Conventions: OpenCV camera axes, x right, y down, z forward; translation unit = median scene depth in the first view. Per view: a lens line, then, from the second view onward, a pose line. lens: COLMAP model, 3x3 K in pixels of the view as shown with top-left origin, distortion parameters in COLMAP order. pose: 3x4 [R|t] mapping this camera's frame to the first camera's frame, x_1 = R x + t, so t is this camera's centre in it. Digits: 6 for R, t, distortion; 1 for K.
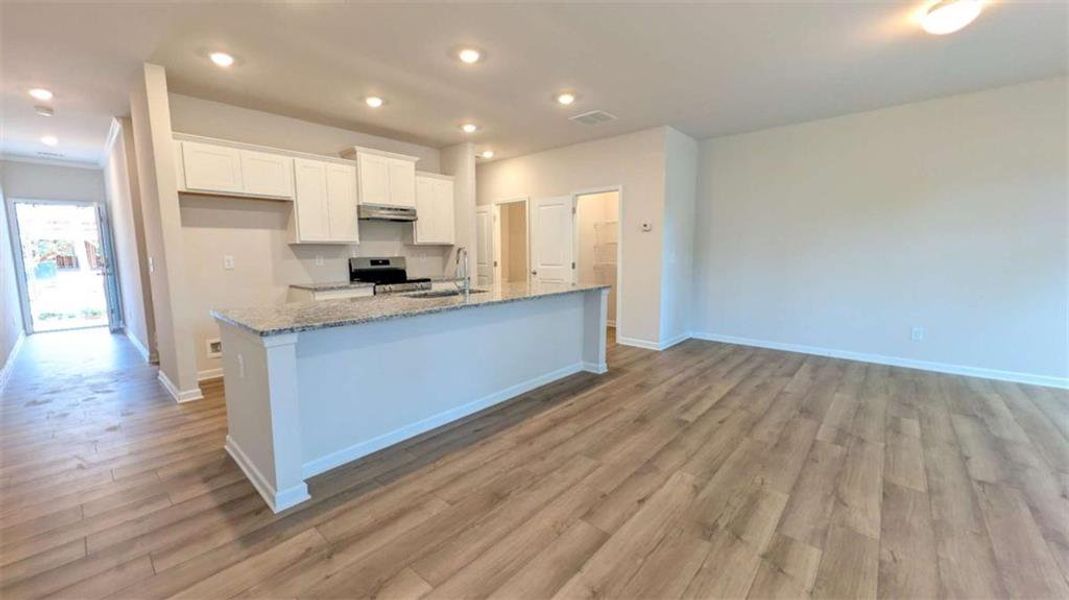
lens RADIAL K [[409.2, 0, 528.9], [0, 409.2, 300.1], [0, 0, 1]] dist [0.001485, 0.000503]
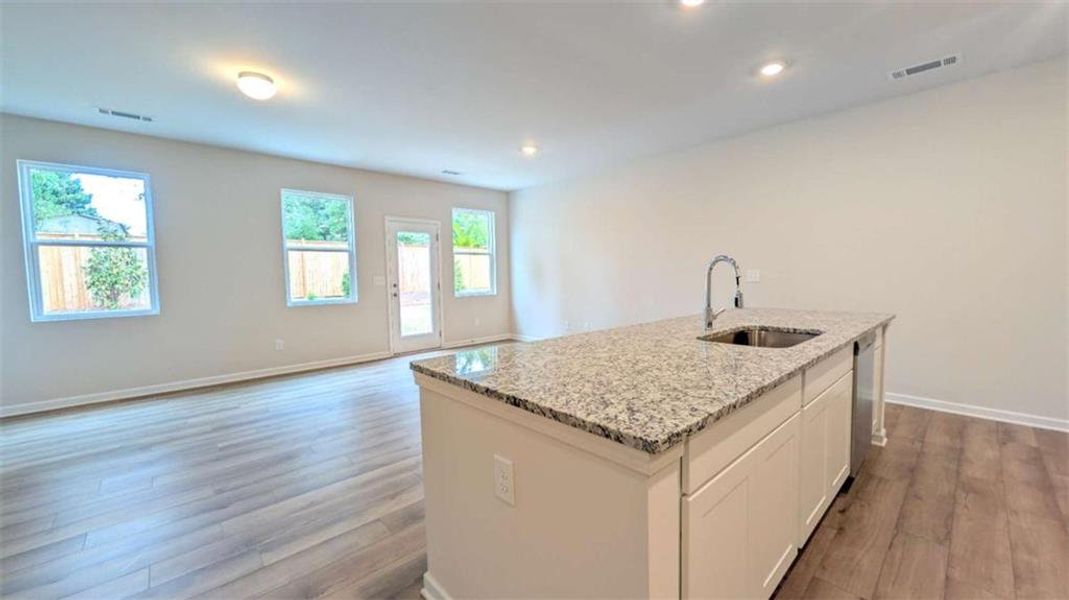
lens RADIAL K [[409.2, 0, 527.9], [0, 409.2, 294.3], [0, 0, 1]] dist [0.001485, 0.000503]
pose [[-0.993849, 0.015800, 0.109607, 0.067439], [0.034505, 0.984679, 0.170929, -0.191699], [-0.105227, 0.173659, -0.979168, 1.668706]]
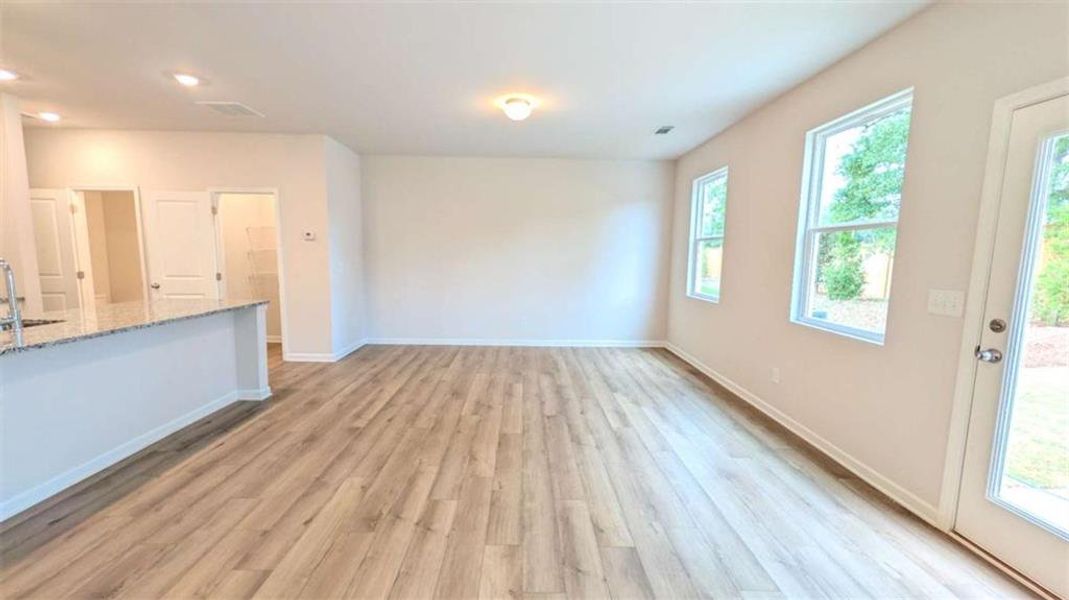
lens RADIAL K [[409.2, 0, 529.3], [0, 409.2, 300.2], [0, 0, 1]] dist [0.001485, 0.000503]
pose [[0.737191, -0.060016, 0.673014, 0.019250], [0.063034, 0.997812, 0.019935, -0.022184], [-0.672738, 0.027726, 0.739361, -0.075171]]
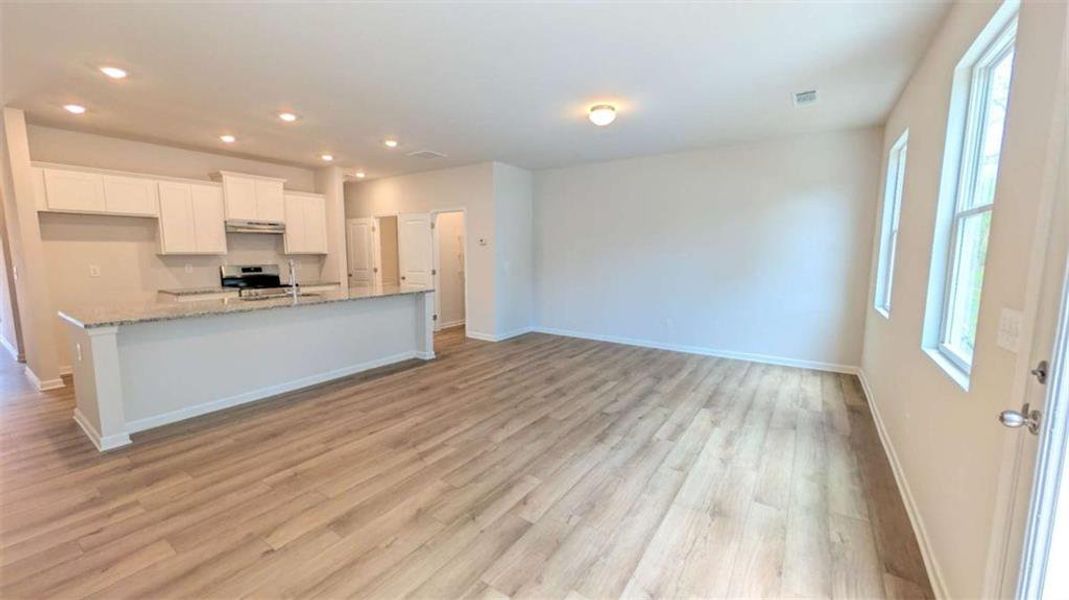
lens RADIAL K [[409.2, 0, 530.6], [0, 409.2, 302.0], [0, 0, 1]] dist [0.001485, 0.000503]
pose [[0.992091, -0.008170, 0.125257, 0.417816], [0.007957, 0.999966, 0.002204, 0.002690], [-0.125270, -0.001190, 0.992122, -0.366414]]
